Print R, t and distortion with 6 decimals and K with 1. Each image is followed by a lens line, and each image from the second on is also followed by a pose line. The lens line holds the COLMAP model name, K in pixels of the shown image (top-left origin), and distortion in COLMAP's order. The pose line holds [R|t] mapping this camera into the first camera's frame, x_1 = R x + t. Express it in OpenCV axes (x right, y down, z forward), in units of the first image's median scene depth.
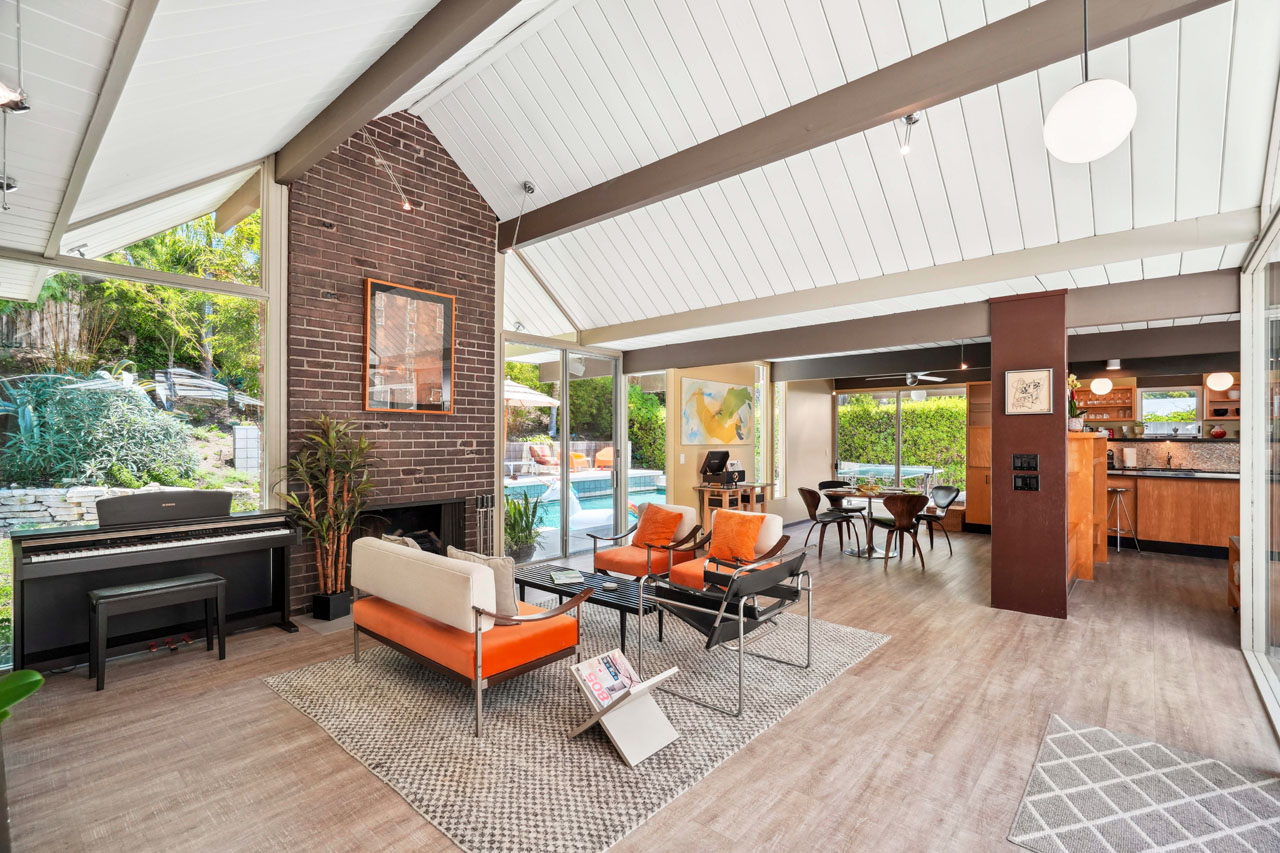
lens RADIAL K [[581.2, 0, 640.0], [0, 581.2, 426.5], [0, 0, 1]] dist [-0.000653, 0.000535]
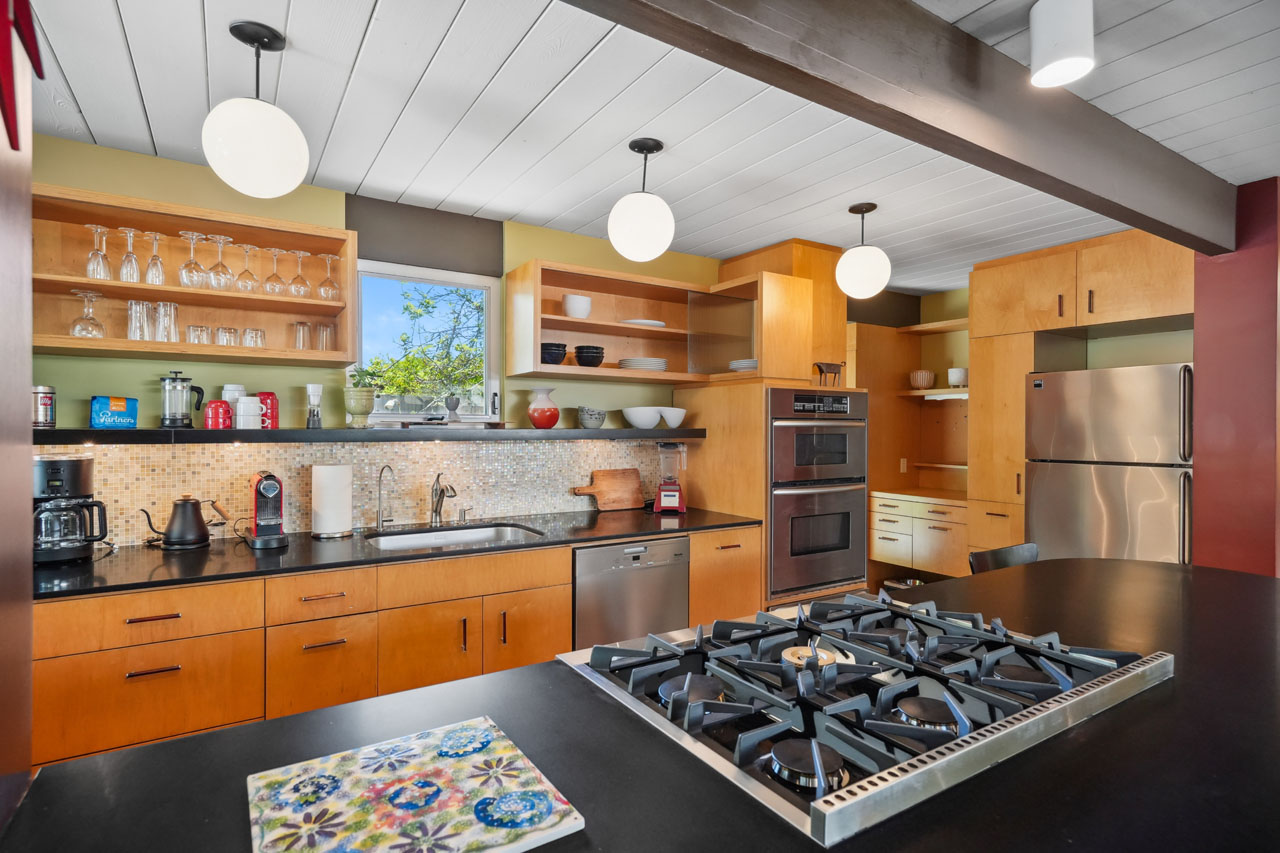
lens RADIAL K [[649.8, 0, 640.0], [0, 649.8, 426.5], [0, 0, 1]] dist [0.000601, 0.000050]
pose [[0.278418, -0.003950, 0.960452, 0.585992], [-0.010078, 0.999924, 0.007034, 0.015703], [-0.960407, -0.011638, 0.278357, 0.770489]]
